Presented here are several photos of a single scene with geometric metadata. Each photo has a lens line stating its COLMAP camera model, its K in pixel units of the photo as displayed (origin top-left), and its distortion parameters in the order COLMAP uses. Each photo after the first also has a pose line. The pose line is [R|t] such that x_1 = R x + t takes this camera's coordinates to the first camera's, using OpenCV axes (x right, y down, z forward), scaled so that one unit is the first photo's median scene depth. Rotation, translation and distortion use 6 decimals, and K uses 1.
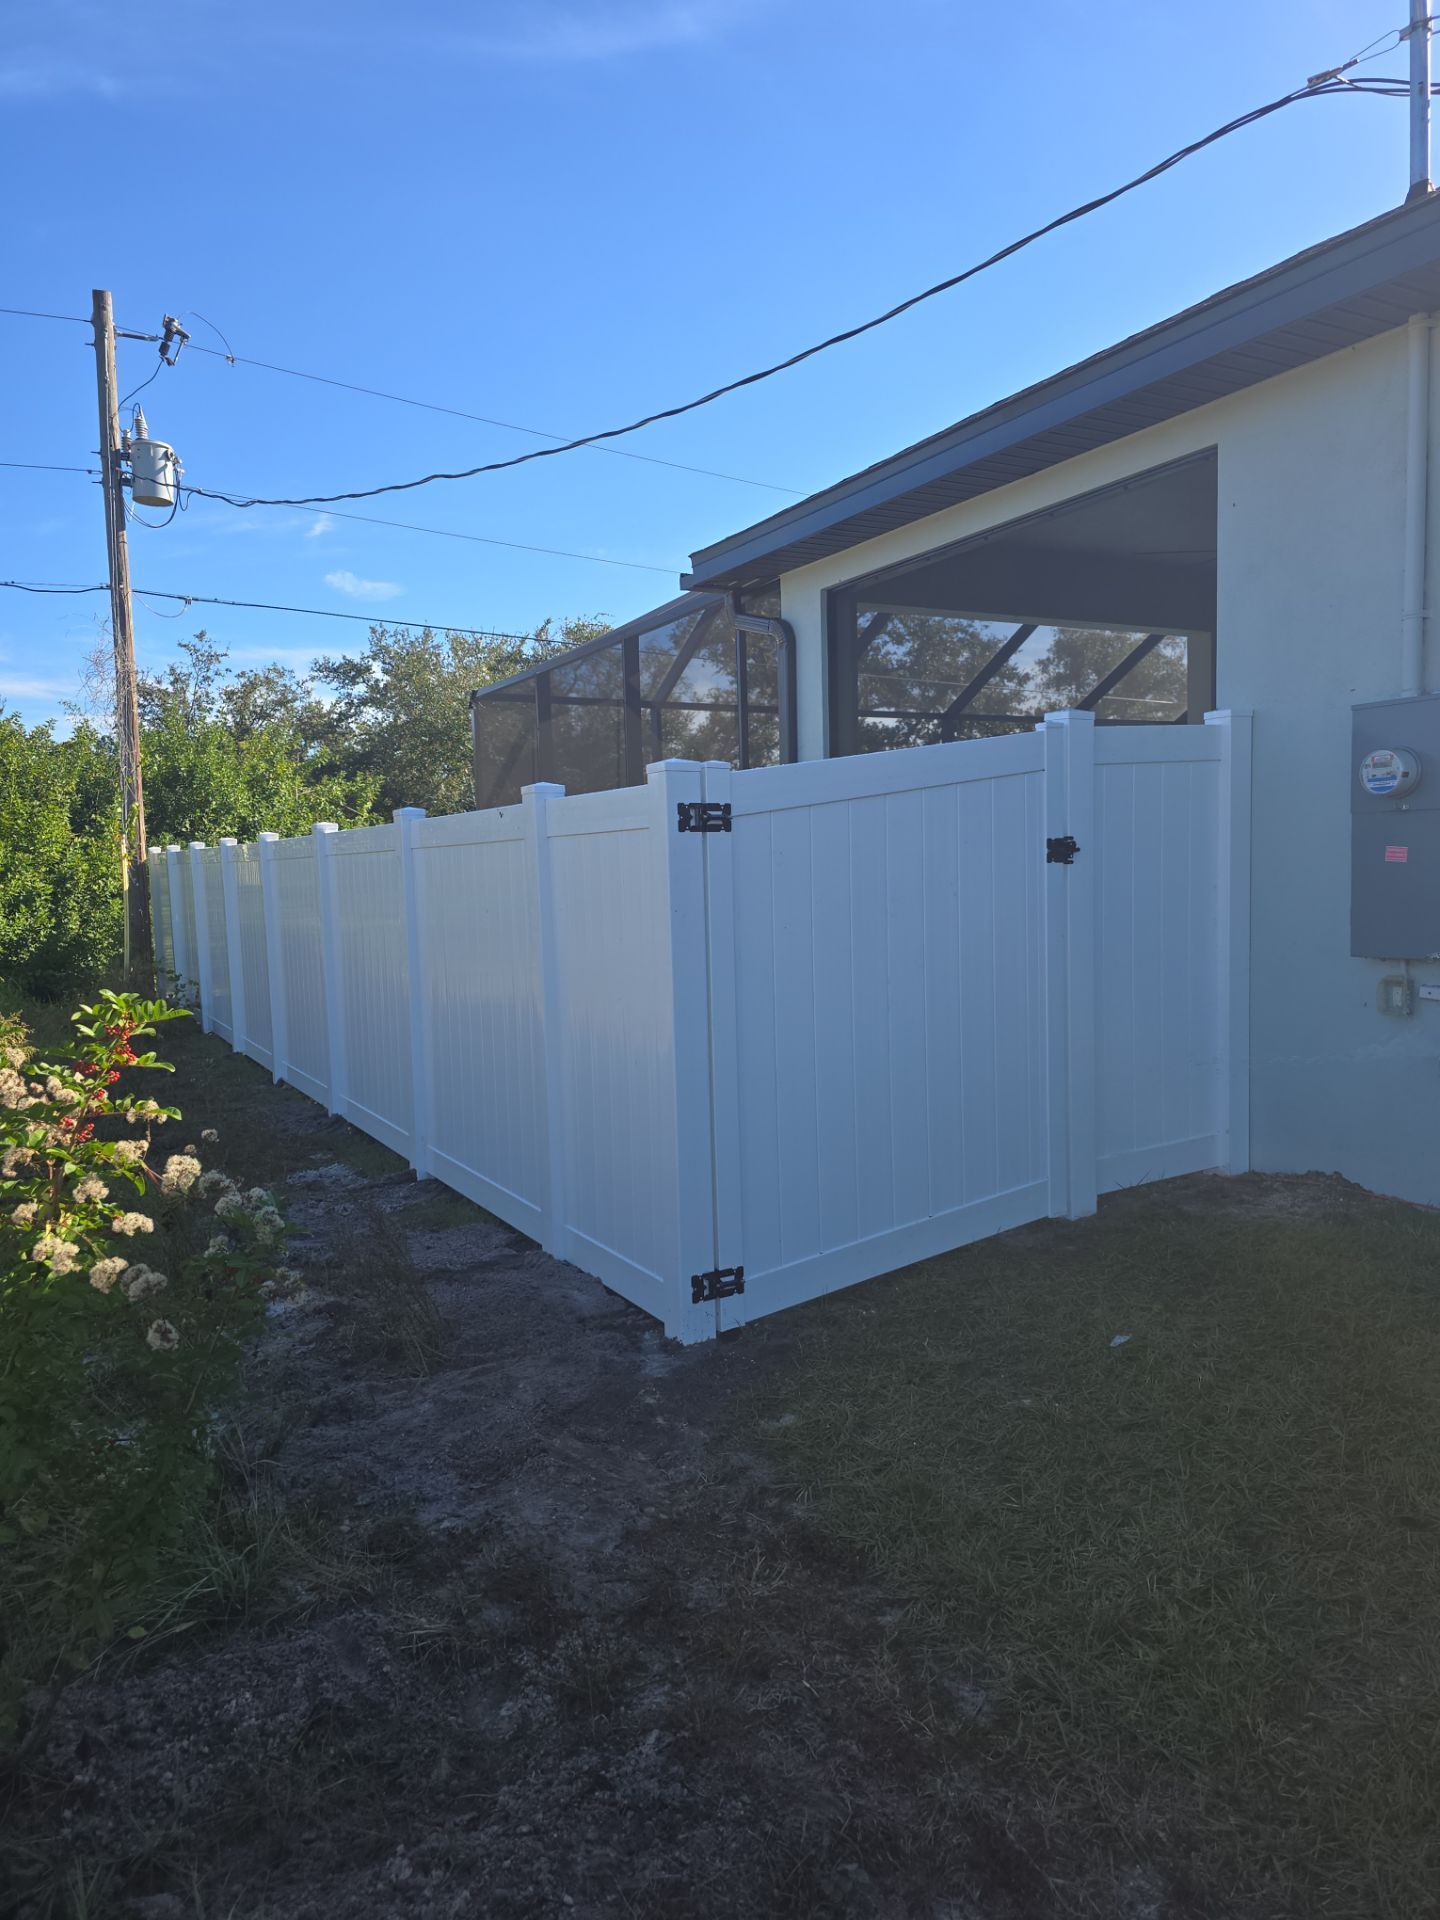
lens RADIAL K [[1289.4, 0, 667.2], [0, 1289.4, 979.2], [0, 0, 1]] dist [0.053224, 0.000211]
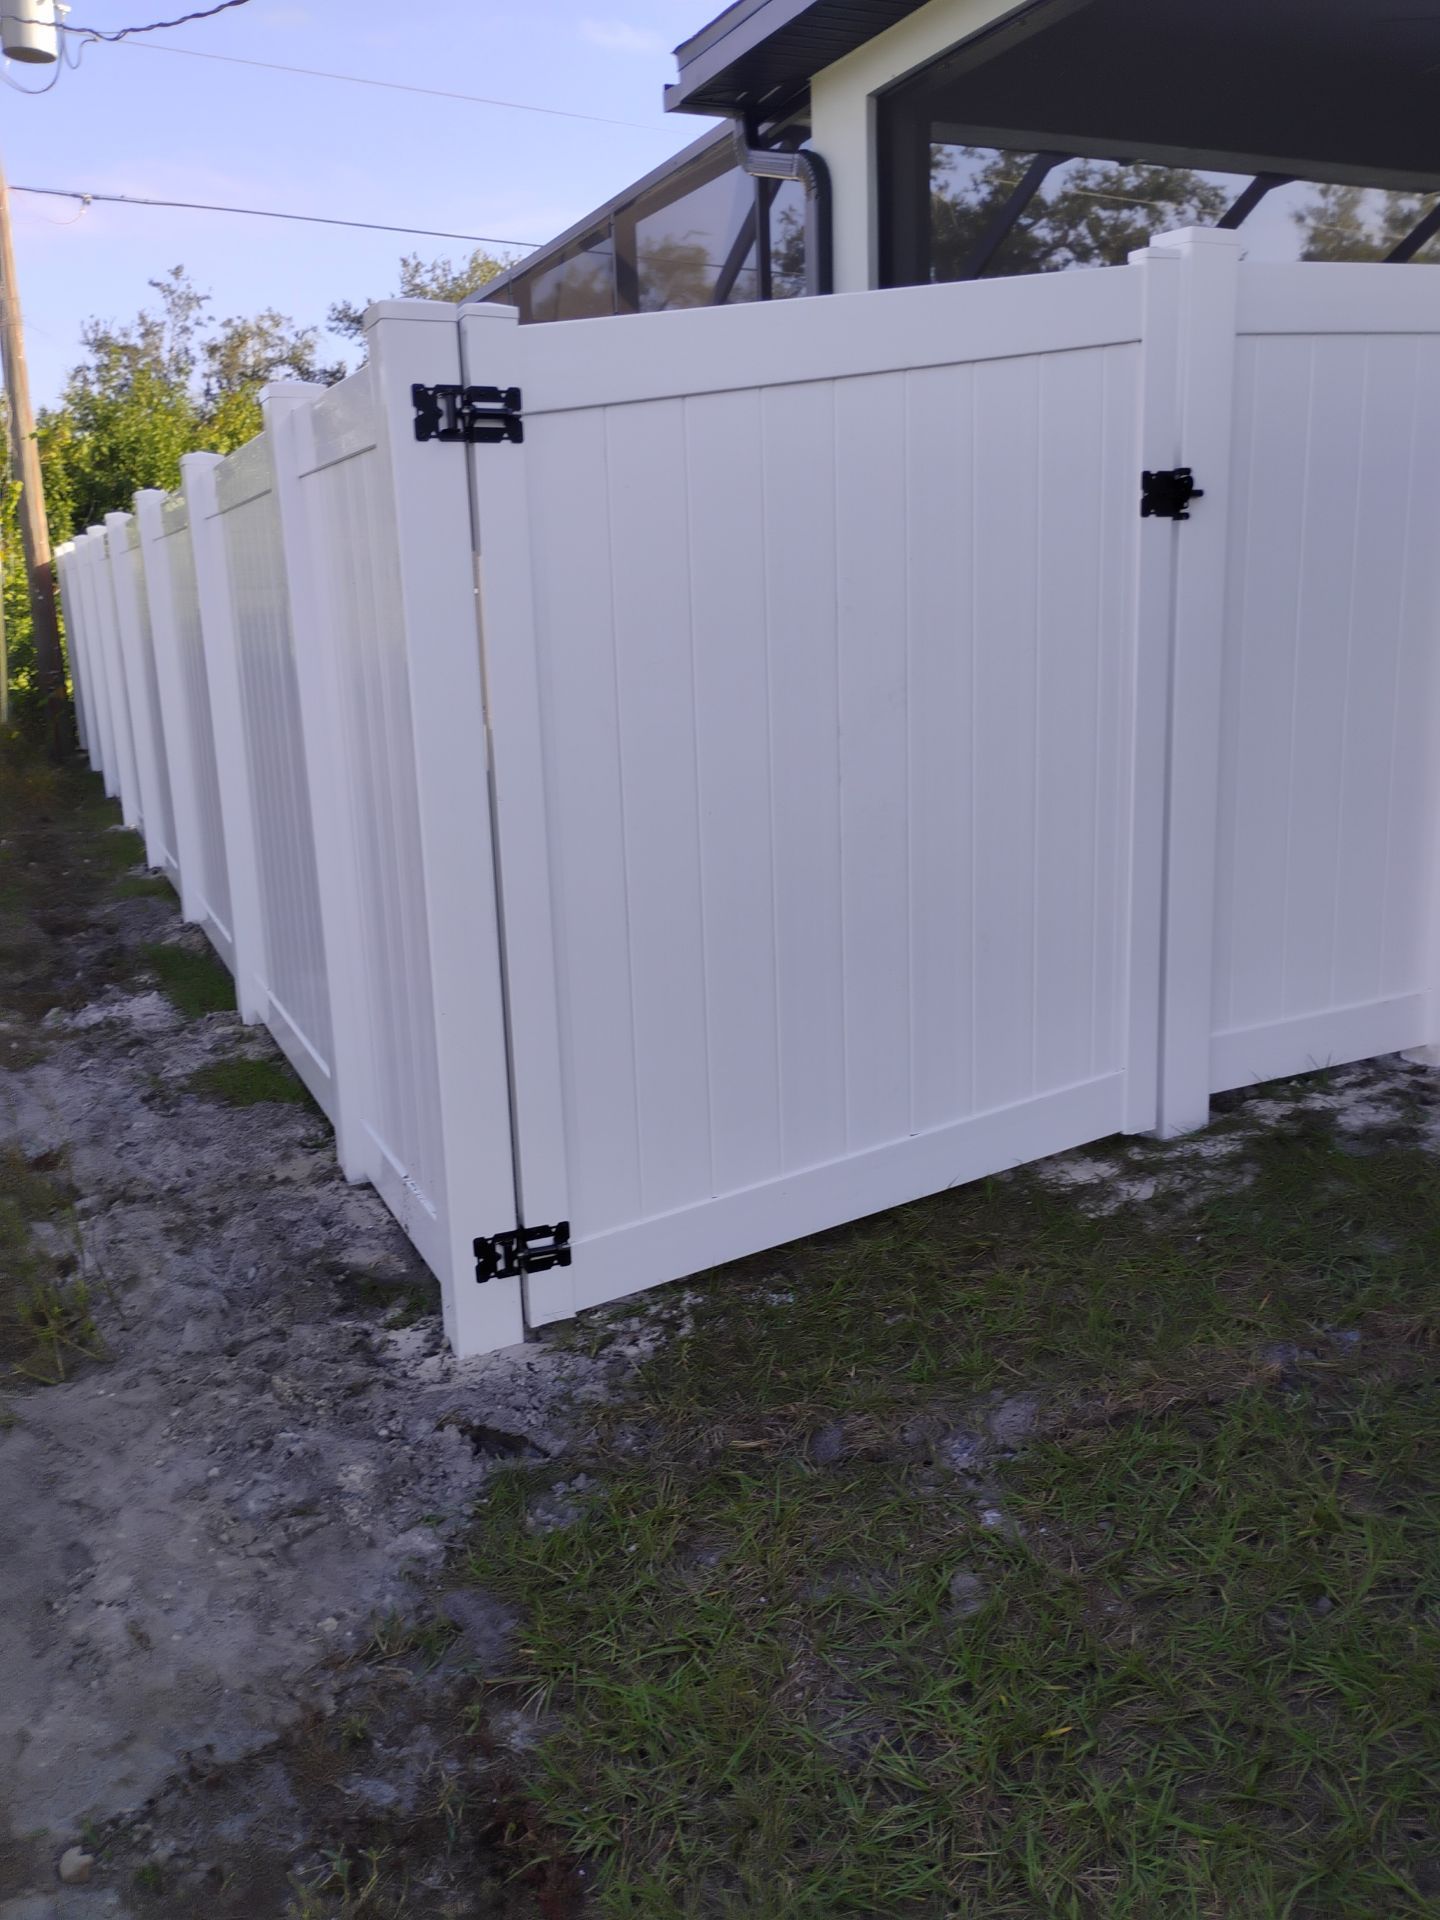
lens RADIAL K [[1593.2, 0, 720.0], [0, 1593.2, 960.0], [0, 0, 1]] dist [0.025182, -0.003099]
pose [[0.998597, 0.017075, -0.050116, 0.150578], [-0.009817, 0.989868, 0.141651, 0.002360], [0.052027, -0.140960, 0.988647, 0.288490]]
